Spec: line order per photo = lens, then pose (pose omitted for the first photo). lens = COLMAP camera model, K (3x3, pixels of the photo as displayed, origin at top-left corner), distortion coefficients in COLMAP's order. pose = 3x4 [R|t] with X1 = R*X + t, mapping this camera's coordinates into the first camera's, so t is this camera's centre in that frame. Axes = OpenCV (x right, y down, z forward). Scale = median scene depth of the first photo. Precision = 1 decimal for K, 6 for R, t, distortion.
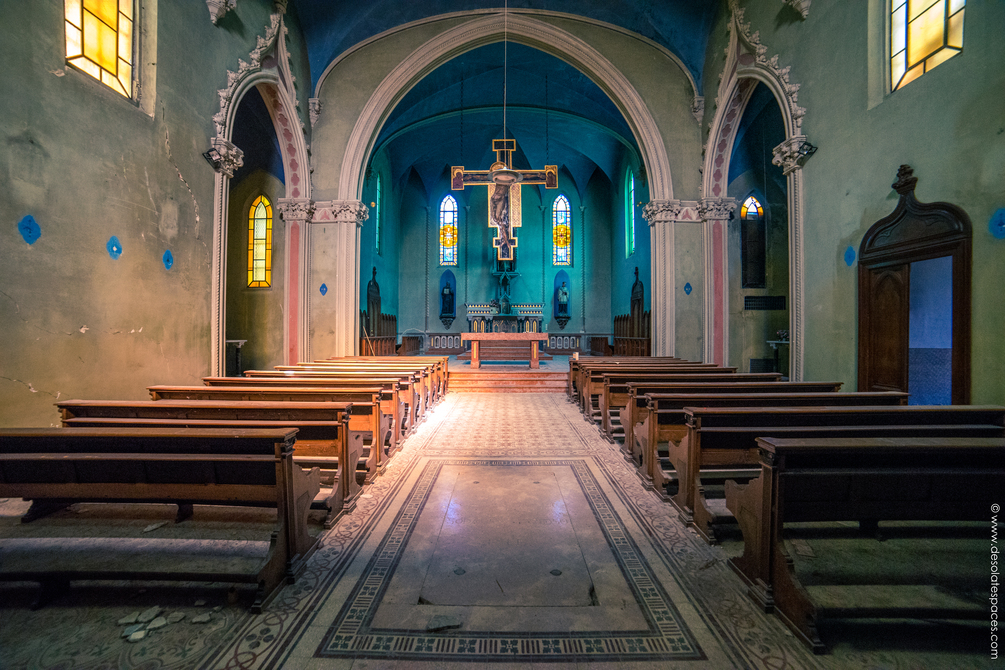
lens RADIAL K [[416.3, 0, 497.8], [0, 416.3, 334.8], [0, 0, 1]] dist [-0.107199, 0.035932]
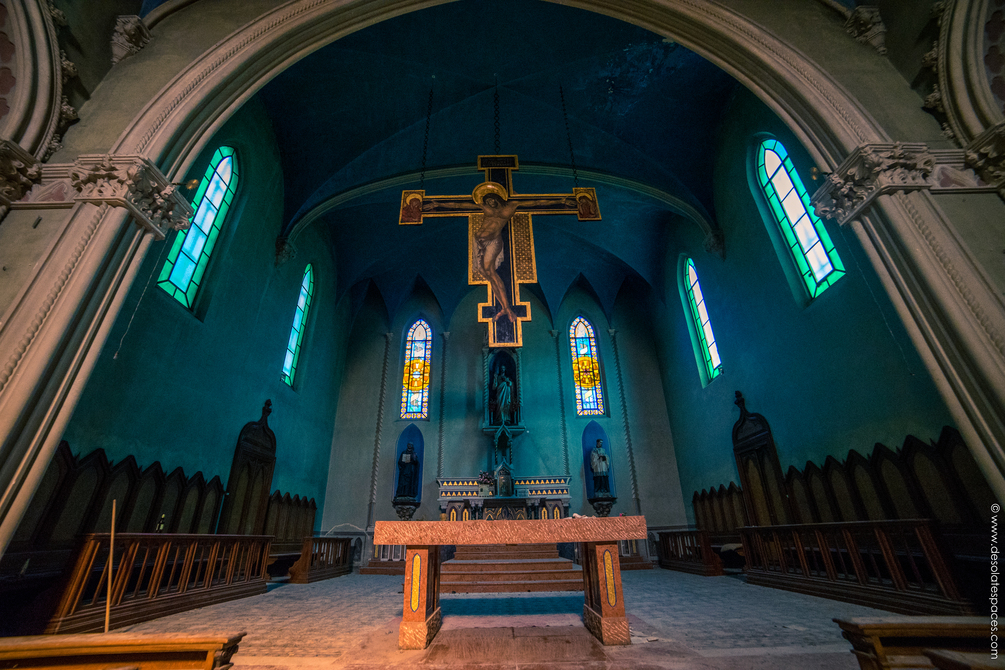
lens RADIAL K [[416.3, 0, 497.8], [0, 416.3, 334.8], [0, 0, 1]] dist [-0.107199, 0.035932]
pose [[0.999798, -0.013121, 0.015232, 0.003347], [0.018565, 0.893299, -0.449080, 0.007721], [-0.007715, 0.449272, 0.893362, 0.575355]]
